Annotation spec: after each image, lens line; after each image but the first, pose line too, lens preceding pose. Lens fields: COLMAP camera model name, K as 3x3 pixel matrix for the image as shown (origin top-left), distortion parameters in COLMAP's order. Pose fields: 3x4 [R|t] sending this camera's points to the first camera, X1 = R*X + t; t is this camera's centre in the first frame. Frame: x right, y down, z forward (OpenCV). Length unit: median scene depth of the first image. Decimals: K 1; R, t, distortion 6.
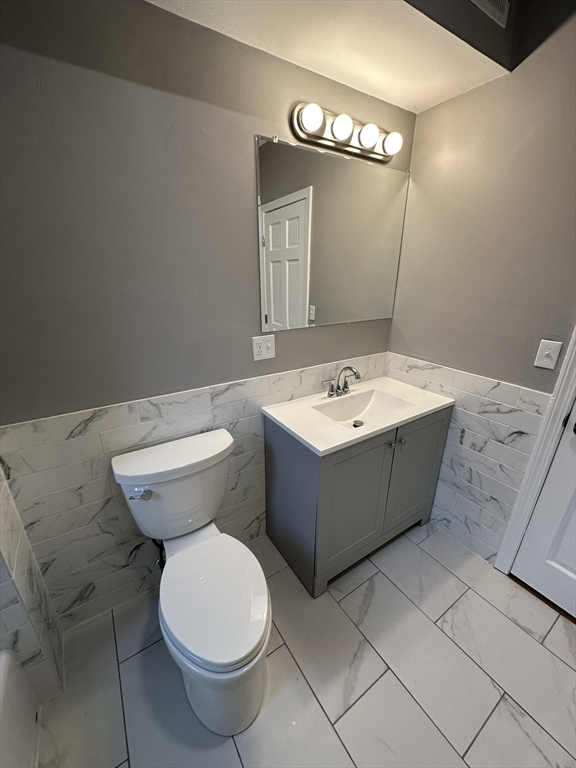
lens RADIAL K [[305.5, 0, 287.2], [0, 305.5, 383.9], [0, 0, 1]] dist [-0.002121, 0.000100]
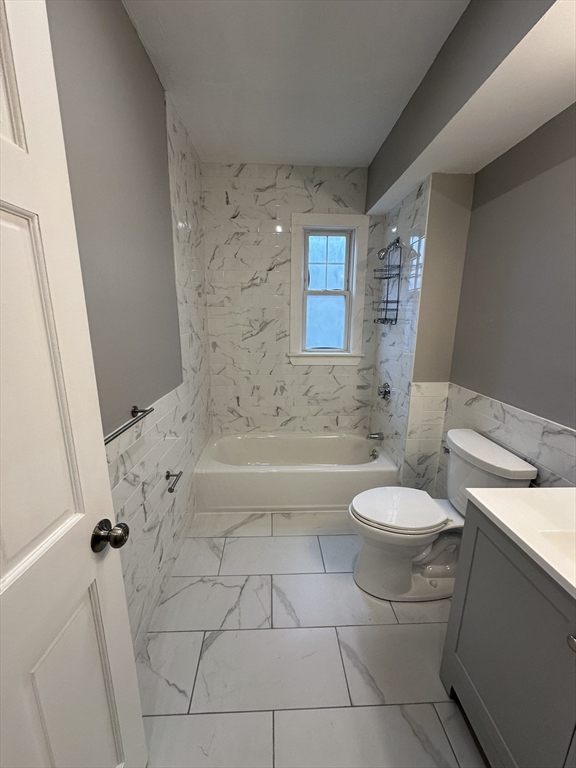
lens RADIAL K [[305.5, 0, 287.2], [0, 305.5, 383.9], [0, 0, 1]] dist [-0.002121, 0.000100]
pose [[-0.507830, 0.177550, -0.842962, 0.901843], [-0.312506, 0.873904, 0.372333, -0.183586], [0.802775, 0.452512, -0.388309, 0.655221]]
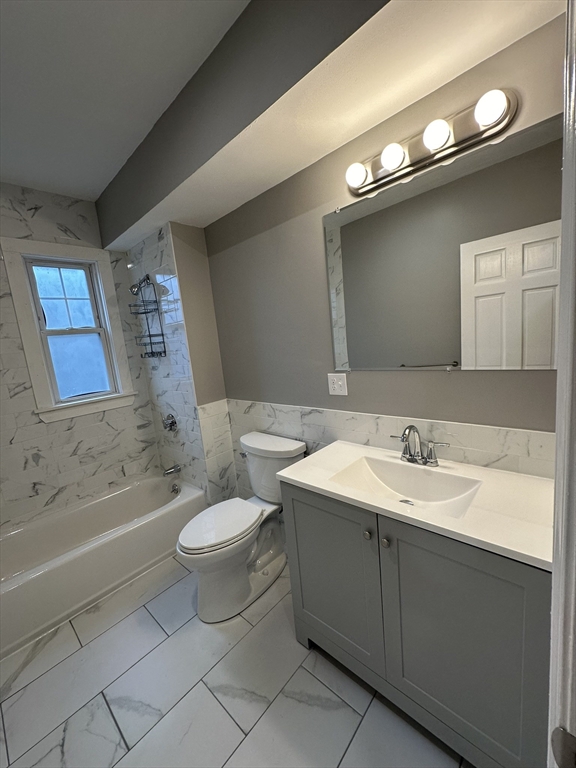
lens RADIAL K [[305.5, 0, 287.2], [0, 305.5, 383.9], [0, 0, 1]] dist [-0.002121, 0.000100]
pose [[0.247851, 0.115092, -0.961938, 0.966293], [-0.242136, 0.968765, 0.053521, -0.139963], [0.938051, 0.219655, 0.267977, 0.553661]]
